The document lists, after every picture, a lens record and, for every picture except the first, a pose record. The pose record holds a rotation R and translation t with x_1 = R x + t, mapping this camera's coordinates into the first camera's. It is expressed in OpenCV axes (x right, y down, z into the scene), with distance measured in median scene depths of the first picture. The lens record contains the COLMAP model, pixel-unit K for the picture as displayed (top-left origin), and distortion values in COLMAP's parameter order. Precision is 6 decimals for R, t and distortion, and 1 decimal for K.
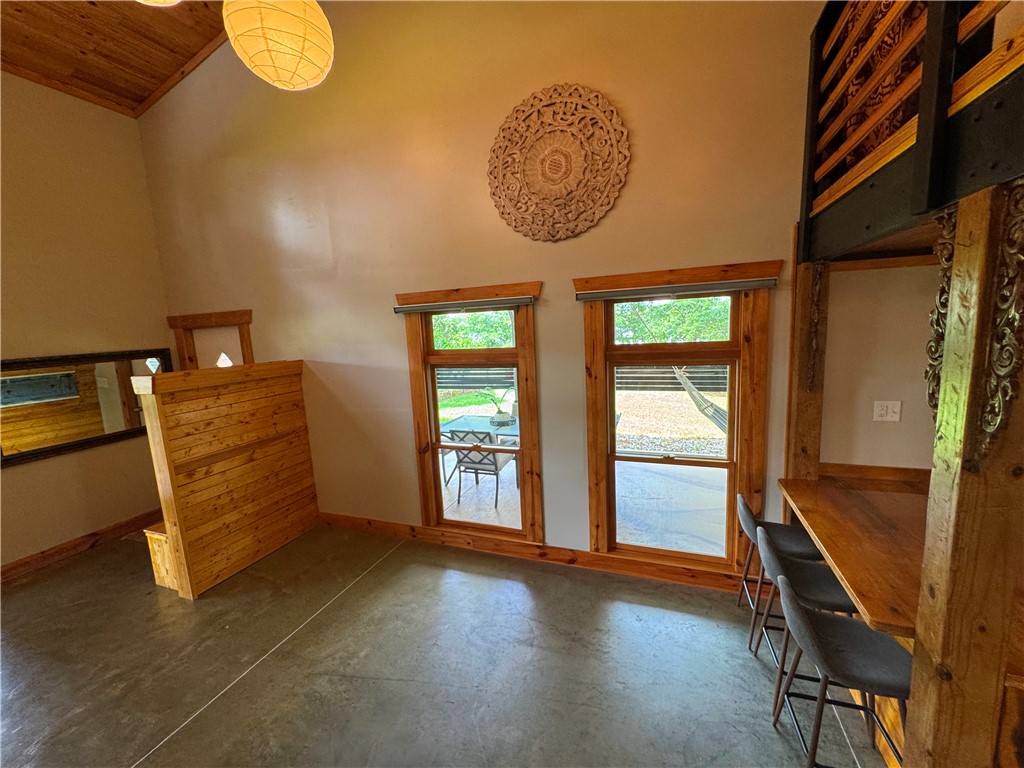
lens RADIAL K [[409.7, 0, 510.3], [0, 409.7, 383.9], [0, 0, 1]] dist [-0.004340, 0.000108]
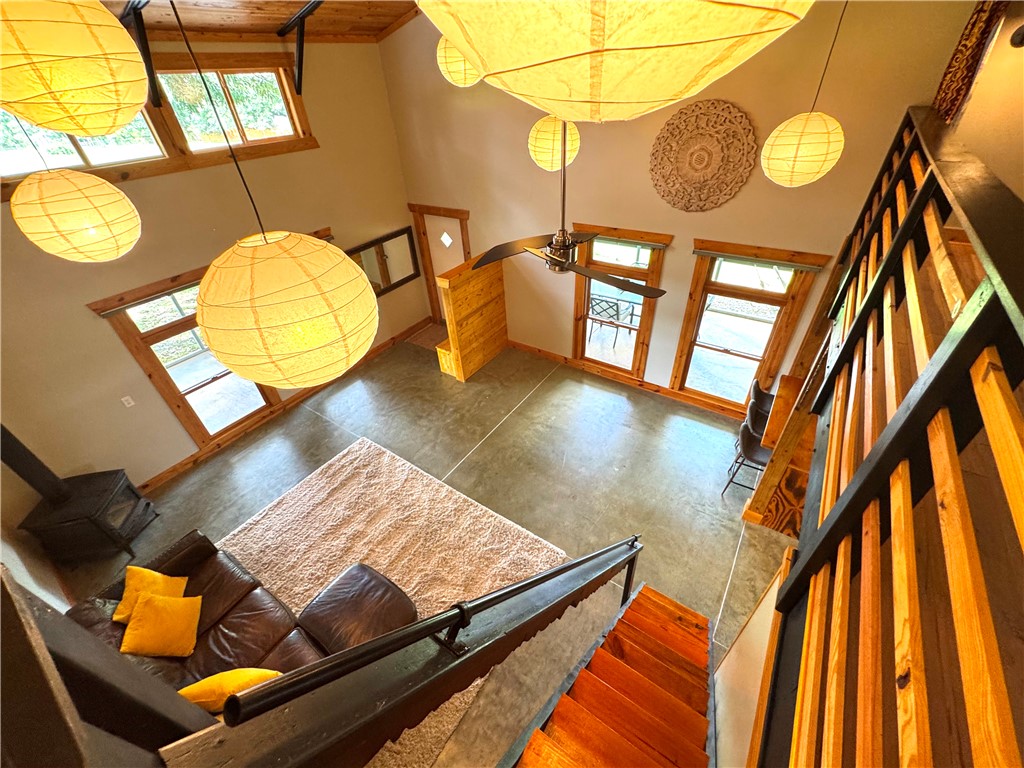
lens RADIAL K [[409.7, 0, 510.8], [0, 409.7, 384.4], [0, 0, 1]] dist [-0.004340, 0.000108]
pose [[0.971003, 0.140246, -0.193608, -0.139942], [-0.026745, 0.868491, 0.494983, -0.503450], [0.237566, -0.475452, 0.847058, -0.721283]]
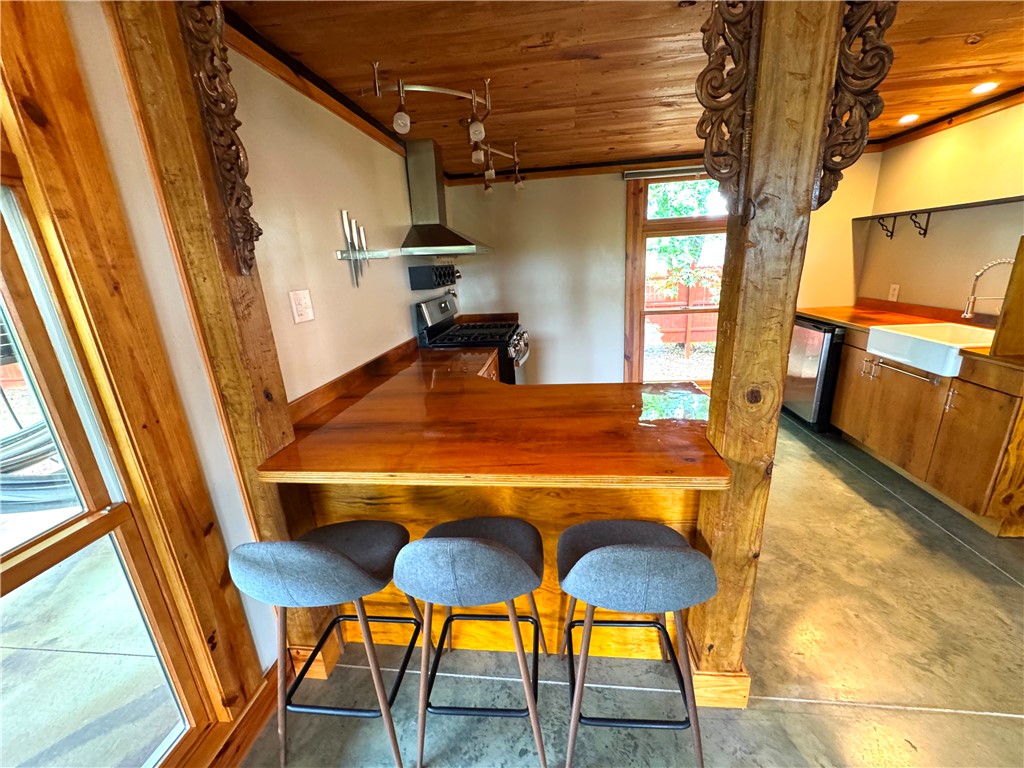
lens RADIAL K [[409.7, 0, 512.7], [0, 409.7, 383.1], [0, 0, 1]] dist [-0.004340, 0.000108]
pose [[-0.241556, -0.215834, 0.946080, 0.137371], [0.199913, 0.942969, 0.266166, 0.060108], [-0.949571, 0.253427, -0.184632, 0.649544]]
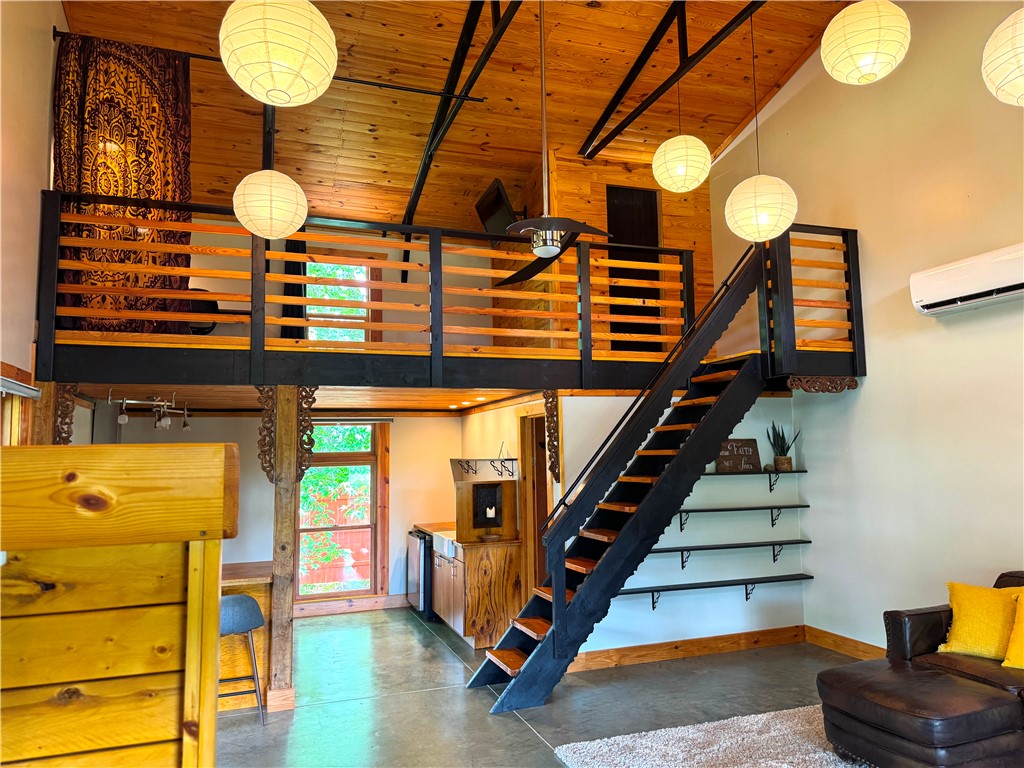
lens RADIAL K [[719.3, 0, 521.4], [0, 719.3, 379.3], [0, 0, 1]] dist [0.028179, -0.028928]
pose [[-0.649637, 0.135622, 0.748050, -1.195554], [0.154453, 0.986984, -0.044808, -0.015078], [-0.744390, 0.086430, -0.662128, 1.038823]]
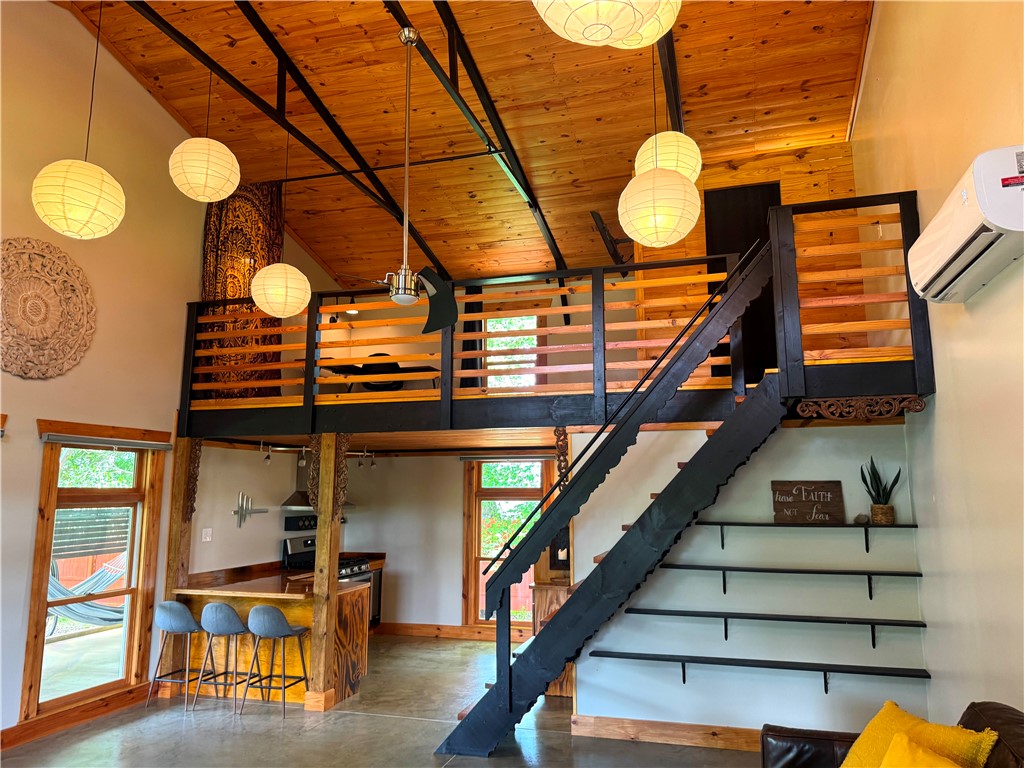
lens RADIAL K [[719.3, 0, 518.1], [0, 719.3, 380.1], [0, 0, 1]] dist [0.028179, -0.028928]
pose [[-0.077365, 0.201698, 0.976388, -1.608176], [0.144301, 0.971276, -0.189208, 0.148393], [-0.986505, 0.126256, -0.104248, 0.016005]]
